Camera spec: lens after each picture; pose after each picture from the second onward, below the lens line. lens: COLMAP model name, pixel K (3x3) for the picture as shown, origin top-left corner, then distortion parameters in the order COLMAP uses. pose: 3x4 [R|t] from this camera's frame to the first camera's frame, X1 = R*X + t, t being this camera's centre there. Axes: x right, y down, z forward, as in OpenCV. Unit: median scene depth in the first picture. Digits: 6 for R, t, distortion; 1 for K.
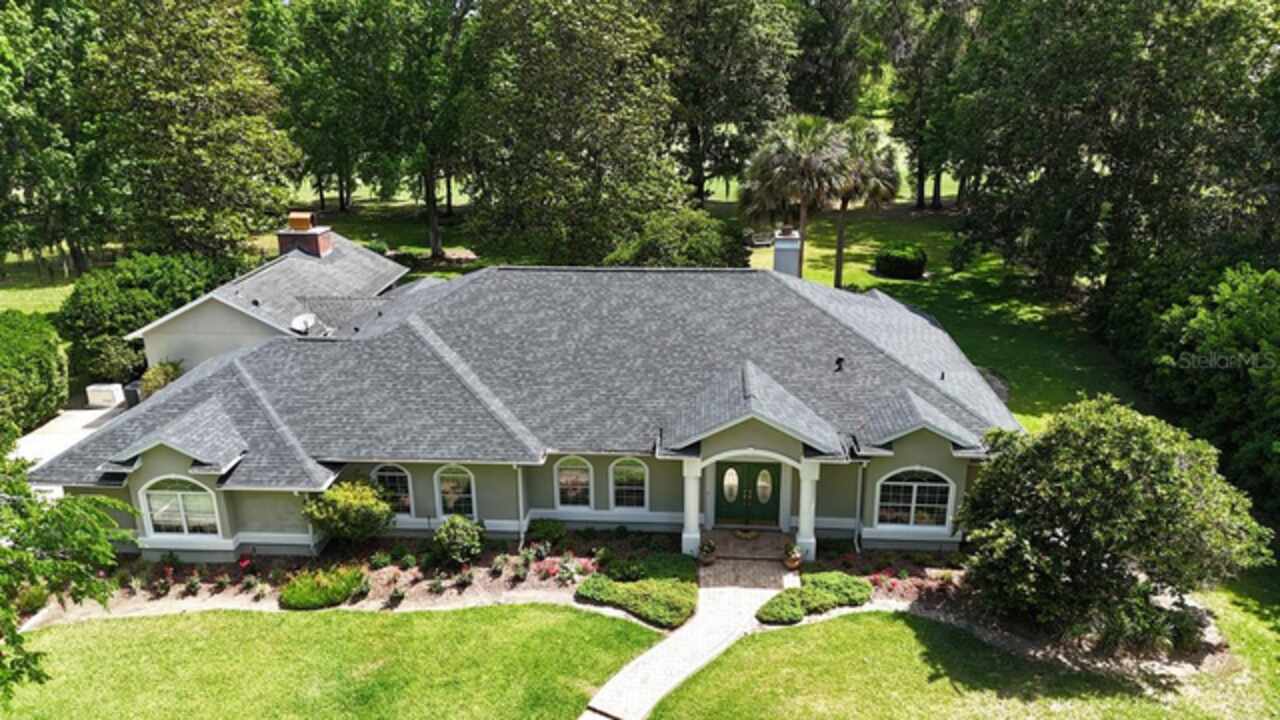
lens RADIAL K [[930.3, 0, 640.7], [0, 930.3, 357.1], [0, 0, 1]] dist [0.069280, -0.061540]
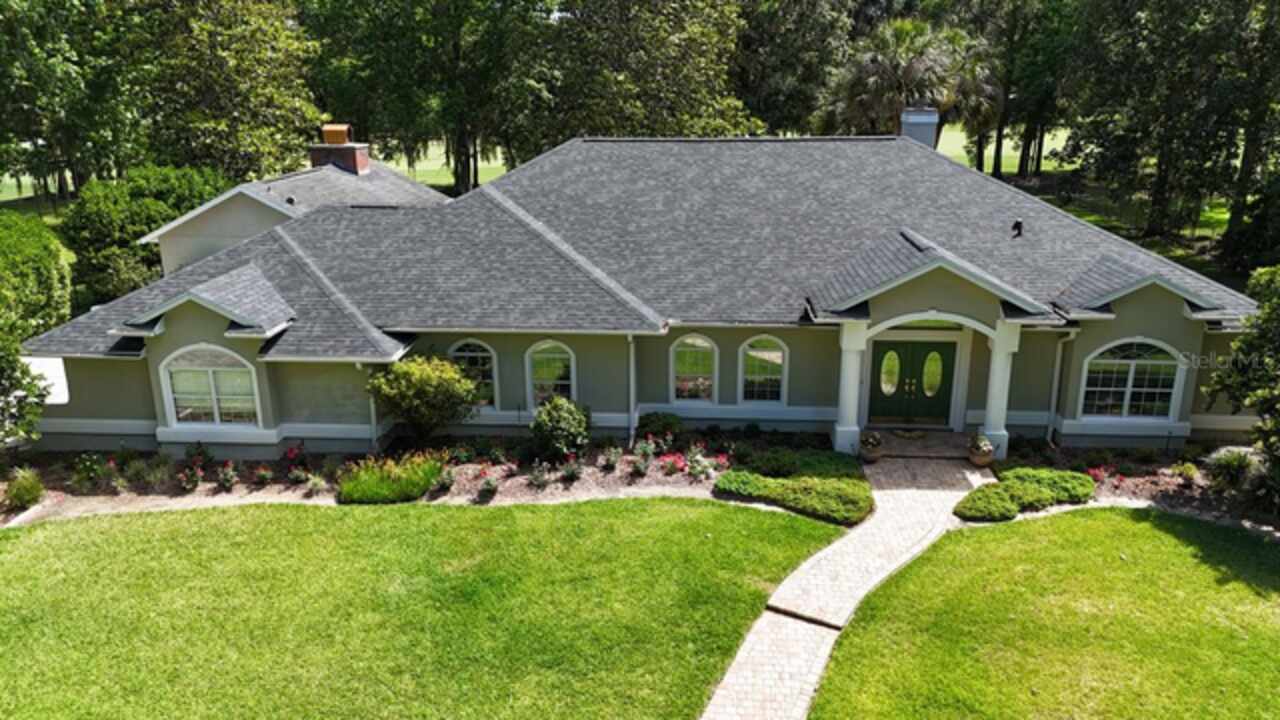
lens RADIAL K [[930.3, 0, 640.3], [0, 930.3, 354.7], [0, 0, 1]] dist [0.069280, -0.061540]
pose [[0.999995, 0.001948, 0.002459, -0.126399], [-0.001847, 0.999174, -0.040601, 0.162359], [-0.002536, 0.040596, 0.999172, 0.200857]]
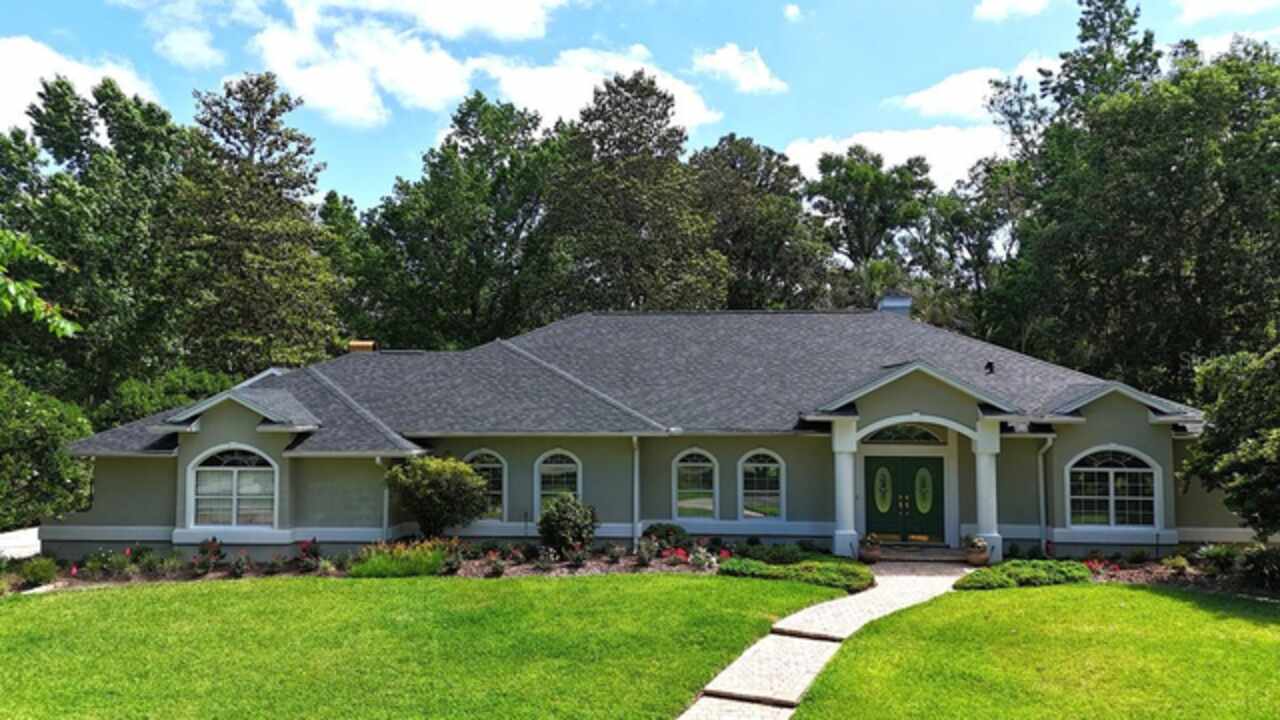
lens RADIAL K [[930.3, 0, 639.9], [0, 930.3, 365.2], [0, 0, 1]] dist [0.069280, -0.061540]
pose [[0.999958, 0.008563, 0.003142, -0.131746], [-0.006836, 0.931627, -0.363351, 0.356970], [-0.006038, 0.363314, 0.931647, 0.181778]]
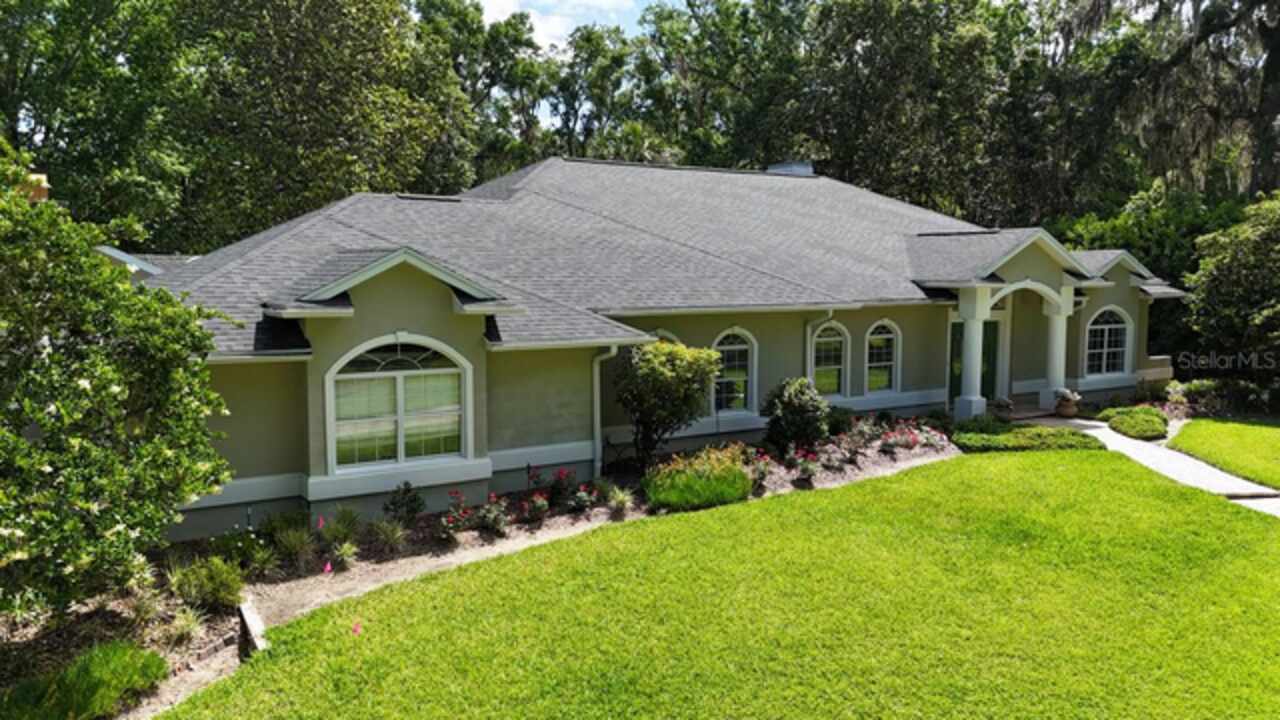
lens RADIAL K [[930.3, 0, 630.4], [0, 930.3, 391.1], [0, 0, 1]] dist [0.069280, -0.061540]
pose [[0.808609, -0.065943, 0.584639, -0.687941], [0.186551, 0.971161, -0.148477, 0.253564], [-0.557988, 0.229125, 0.797591, 0.505785]]
